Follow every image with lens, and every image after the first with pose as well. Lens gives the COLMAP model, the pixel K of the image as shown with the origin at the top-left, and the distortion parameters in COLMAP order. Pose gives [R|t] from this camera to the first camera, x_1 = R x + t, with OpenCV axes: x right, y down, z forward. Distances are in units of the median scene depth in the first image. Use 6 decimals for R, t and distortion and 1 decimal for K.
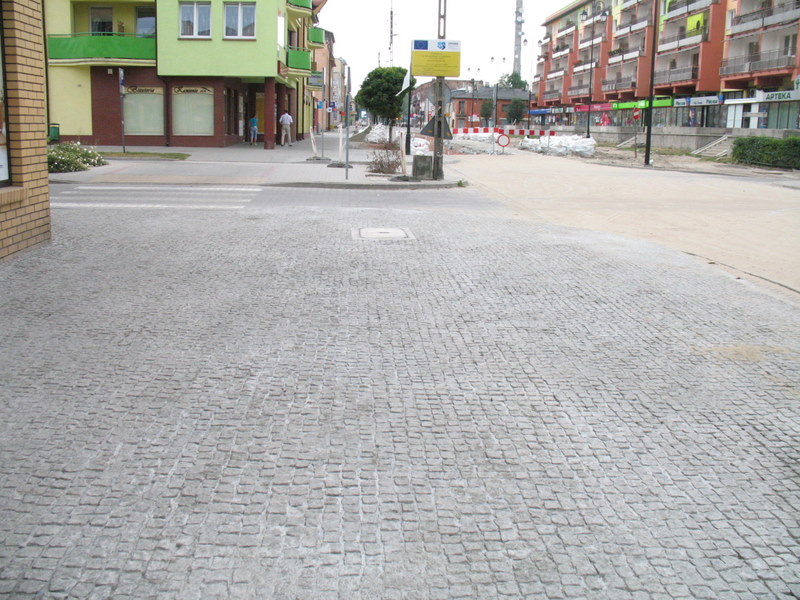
lens RADIAL K [[818.4, 0, 398.7], [0, 818.4, 297.3], [0, 0, 1]] dist [-0.132713, 0.000000]
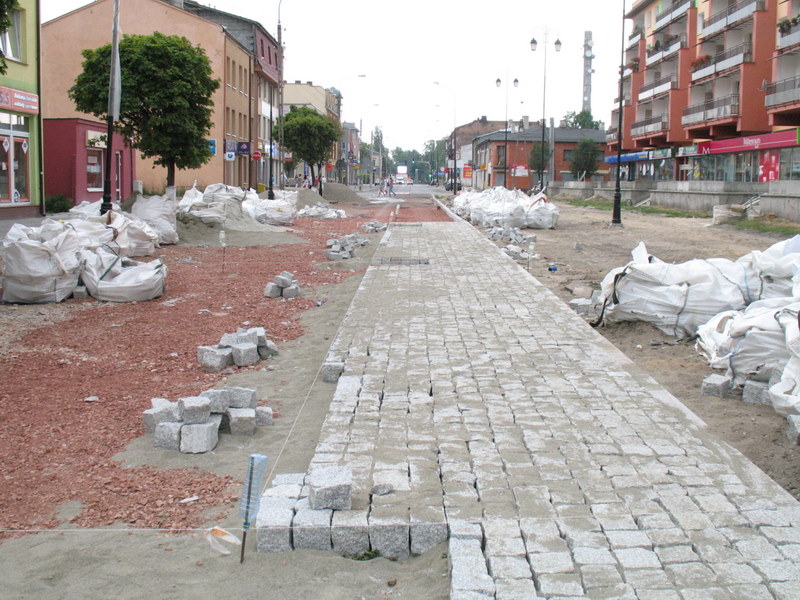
lens RADIAL K [[926.9, 0, 403.2], [0, 926.9, 301.1], [0, 0, 1]] dist [-0.139543, 0.000000]
pose [[0.998441, -0.003355, -0.055711, 0.049576], [-0.001195, 0.996678, -0.081440, -0.071352], [0.055799, 0.081379, 0.995120, 0.337815]]
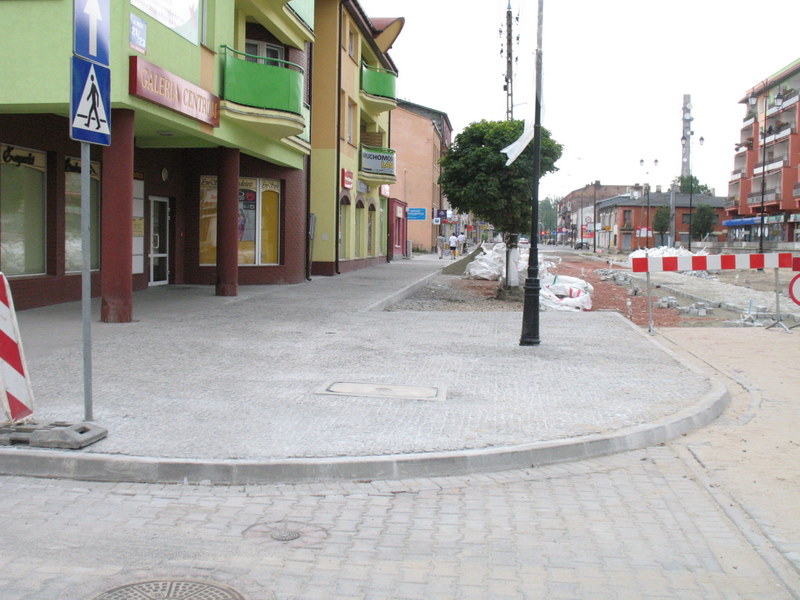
lens RADIAL K [[926.9, 0, 399.7], [0, 926.9, 298.5], [0, 0, 1]] dist [-0.139543, 0.000000]
pose [[0.987570, -0.000073, -0.157182, 0.005204], [-0.023128, 0.989048, -0.145772, -0.043151], [0.155471, 0.147595, 0.976752, 0.200040]]
